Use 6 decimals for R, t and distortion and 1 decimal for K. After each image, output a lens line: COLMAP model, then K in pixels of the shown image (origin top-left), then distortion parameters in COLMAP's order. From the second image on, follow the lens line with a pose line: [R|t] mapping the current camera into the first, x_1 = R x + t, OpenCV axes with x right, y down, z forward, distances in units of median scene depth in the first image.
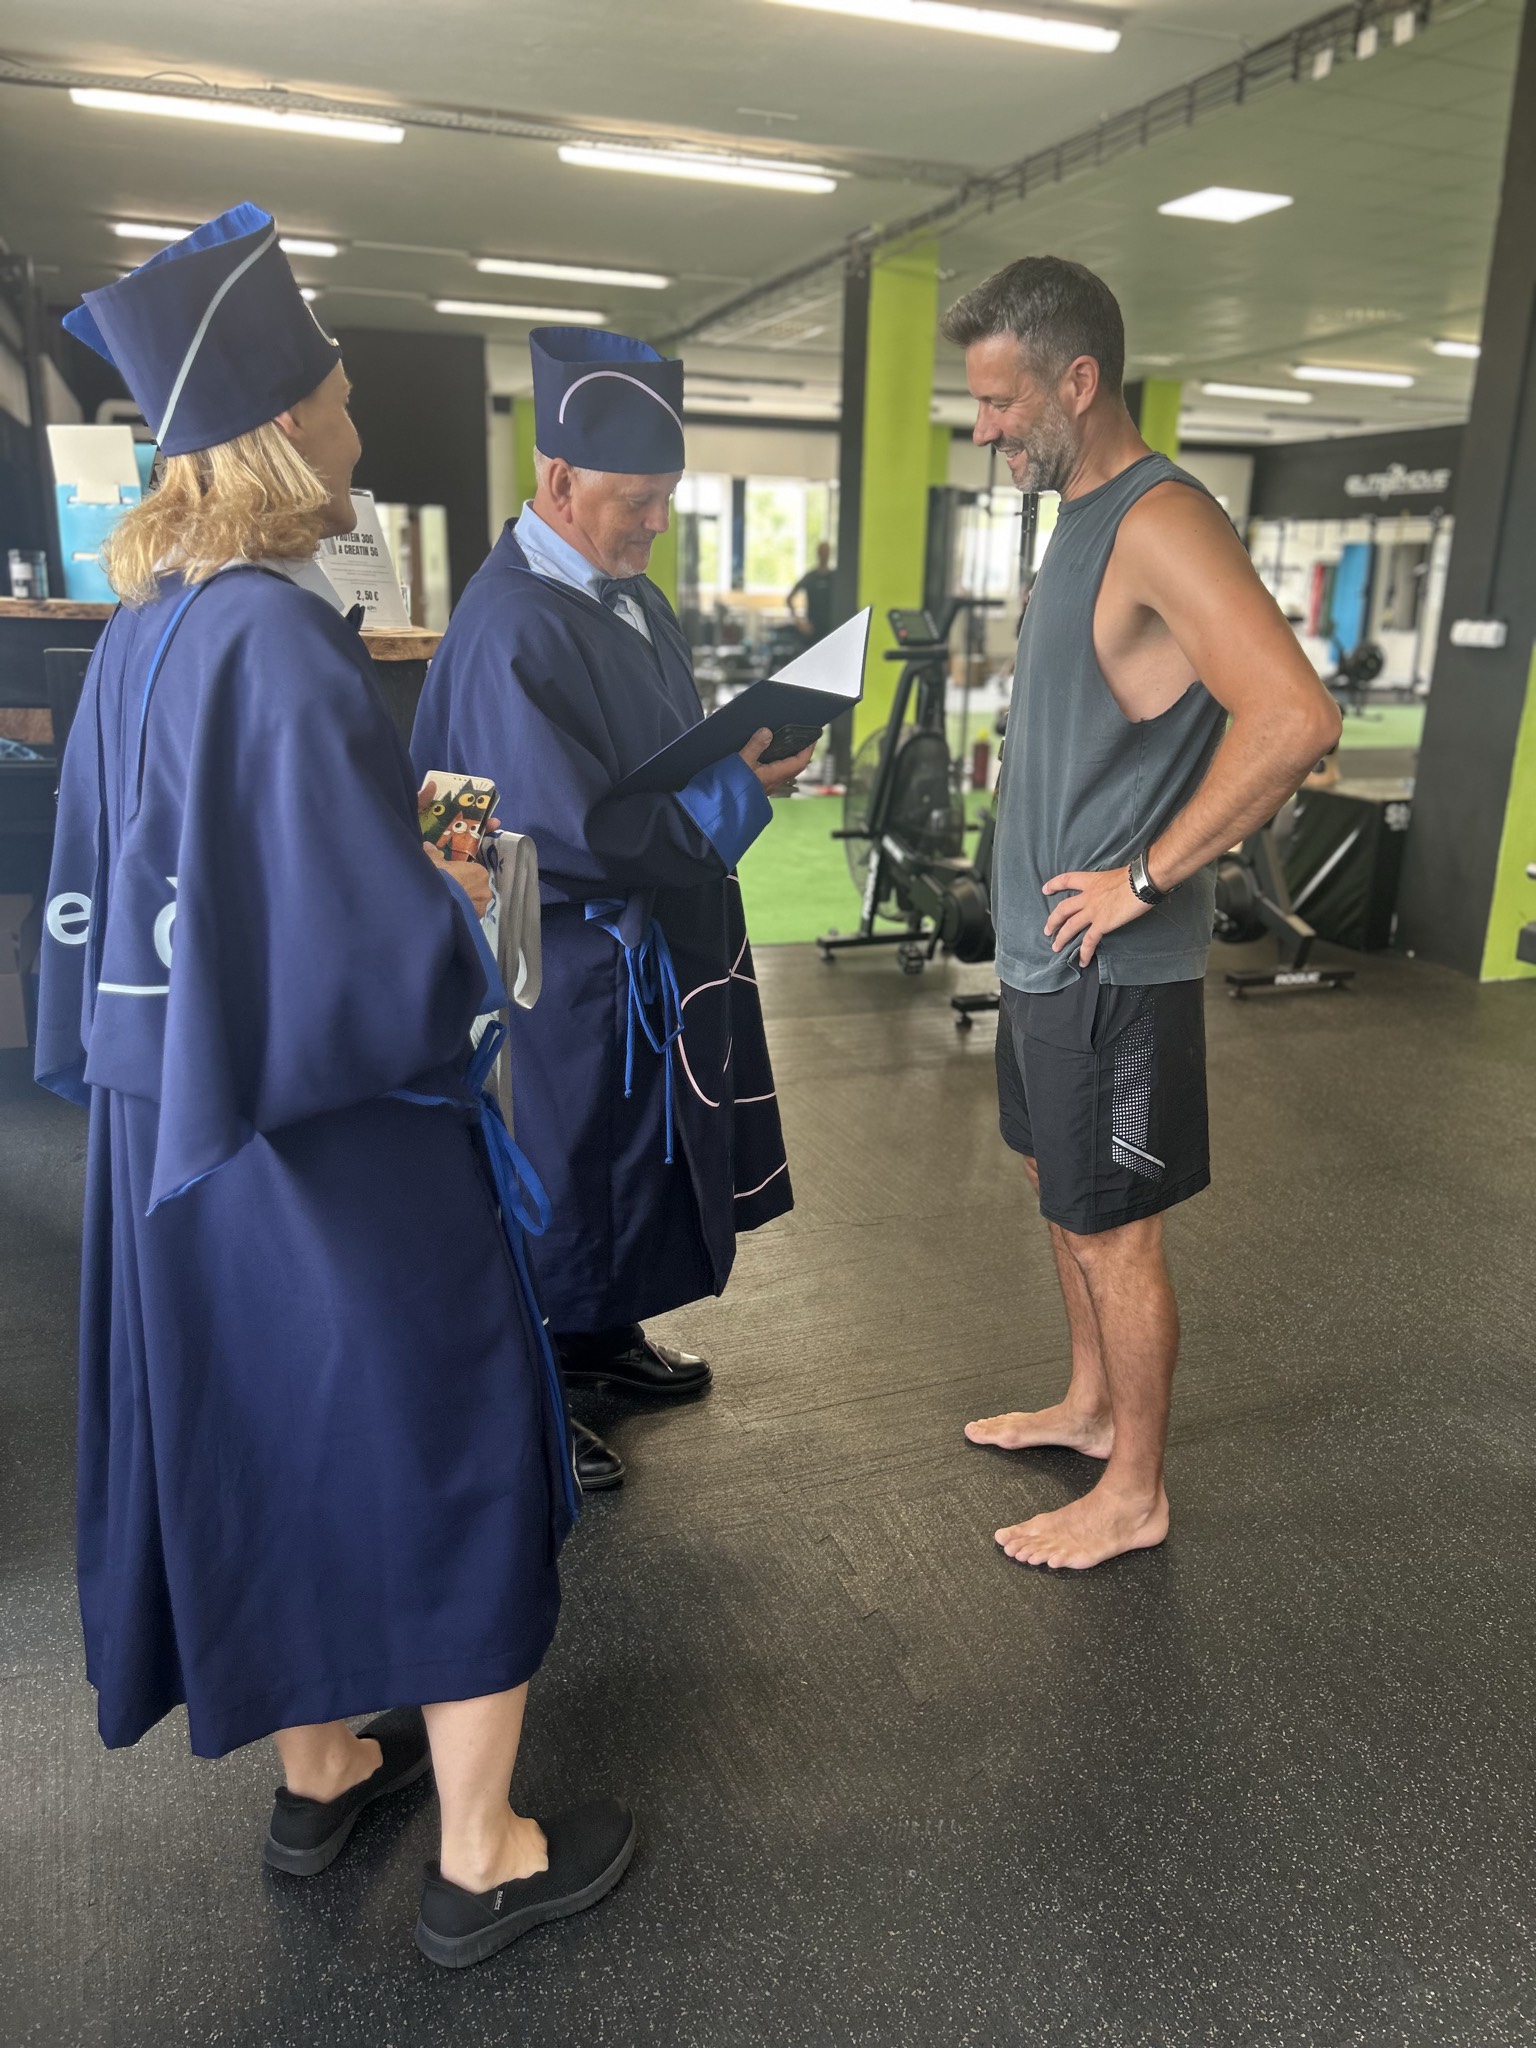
lens RADIAL K [[1581.7, 0, 804.0], [0, 1581.7, 1030.1], [0, 0, 1]] dist [0.060788, -0.058290]
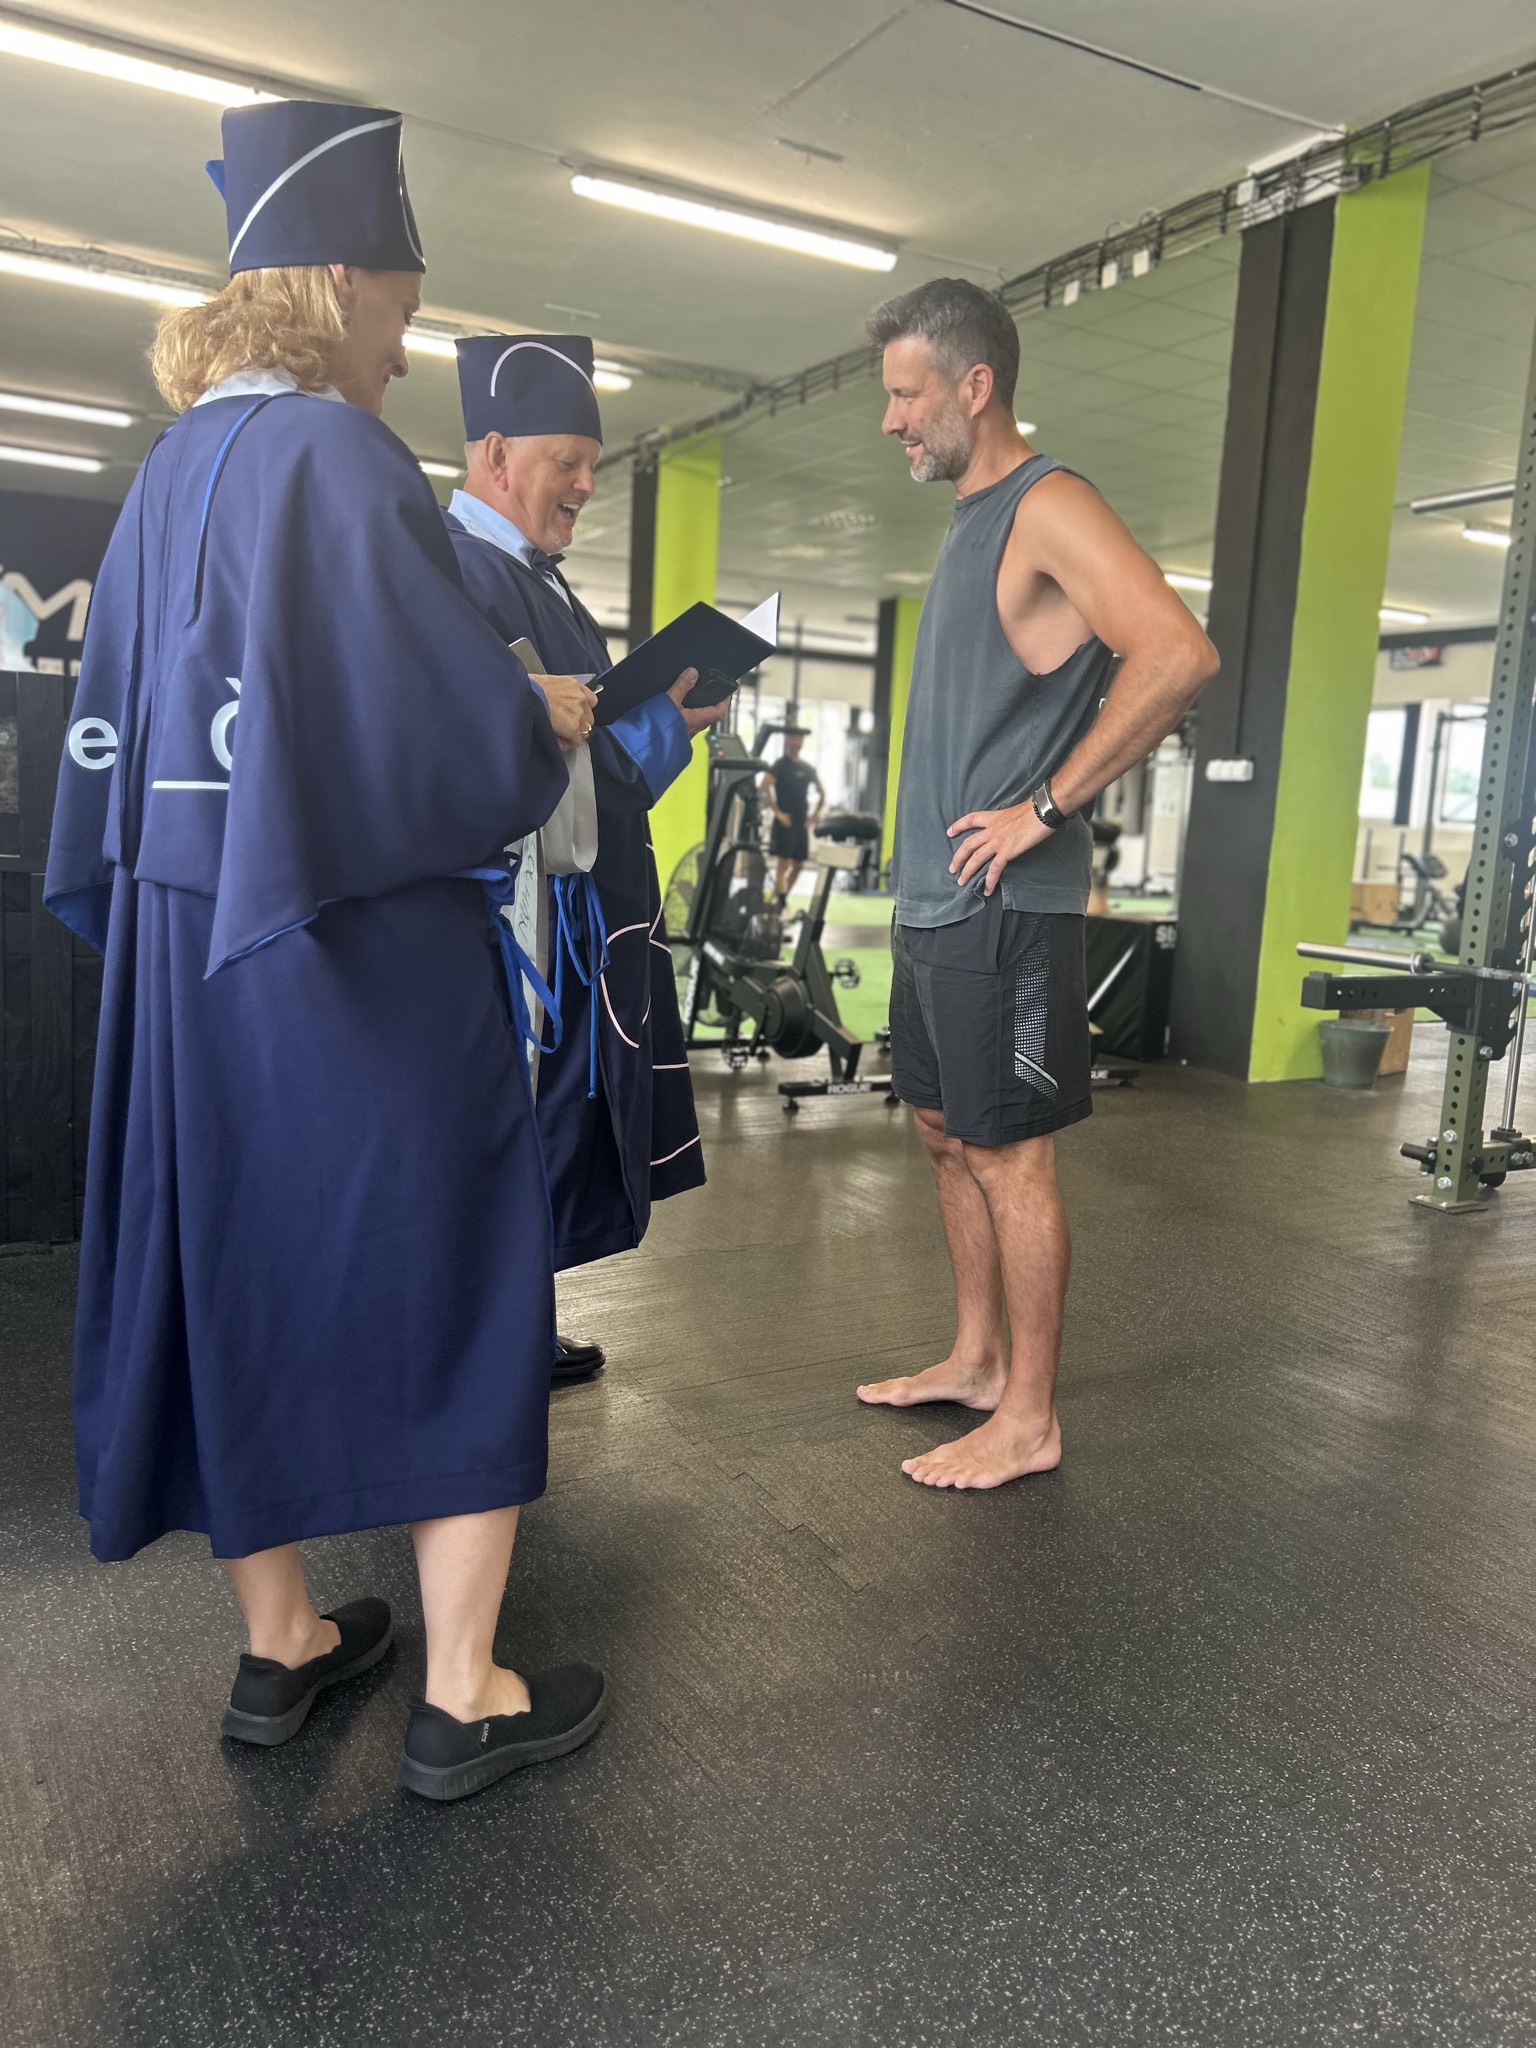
lens RADIAL K [[1570.5, 0, 806.5], [0, 1570.5, 1021.1], [0, 0, 1]] dist [0.064329, -0.066206]
pose [[0.988117, 0.003299, 0.153668, -0.101527], [0.017087, 0.991215, -0.131152, 0.163846], [-0.152751, 0.132219, 0.979380, -0.039558]]
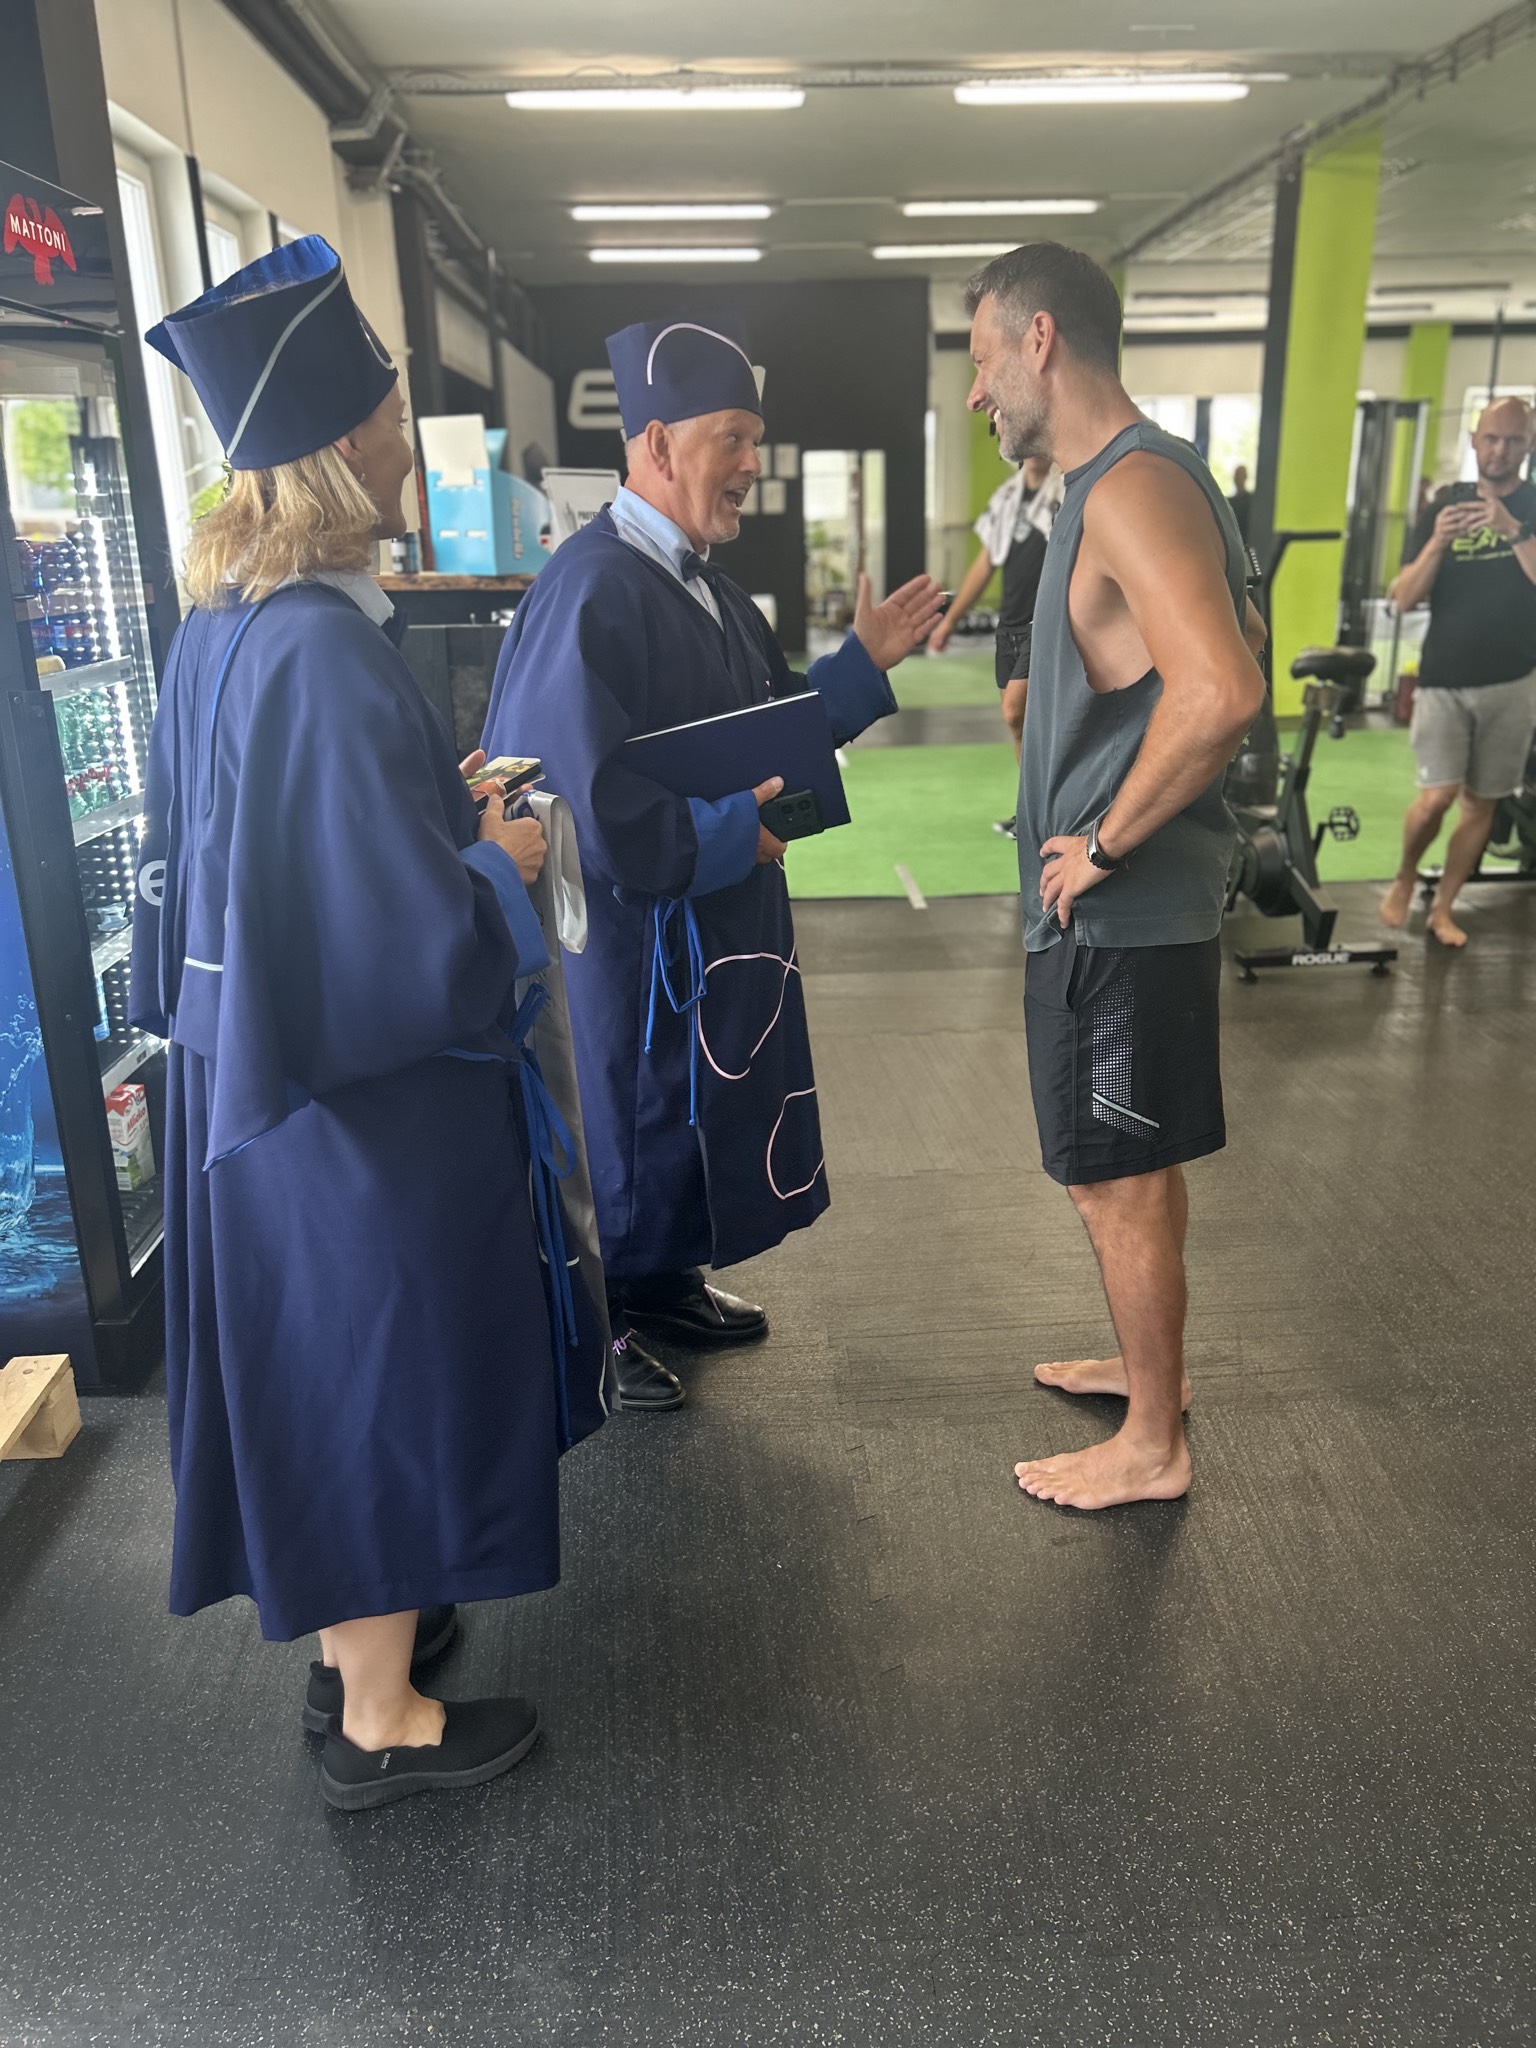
lens RADIAL K [[1584.3, 0, 768.0], [0, 1584.3, 1024.0], [0, 0, 1]] dist [0.071479, -0.070331]
pose [[0.951195, 0.053879, -0.303850, 0.269382], [-0.043281, 0.998200, 0.041512, -0.010314], [0.305540, -0.026335, 0.951815, -0.041170]]
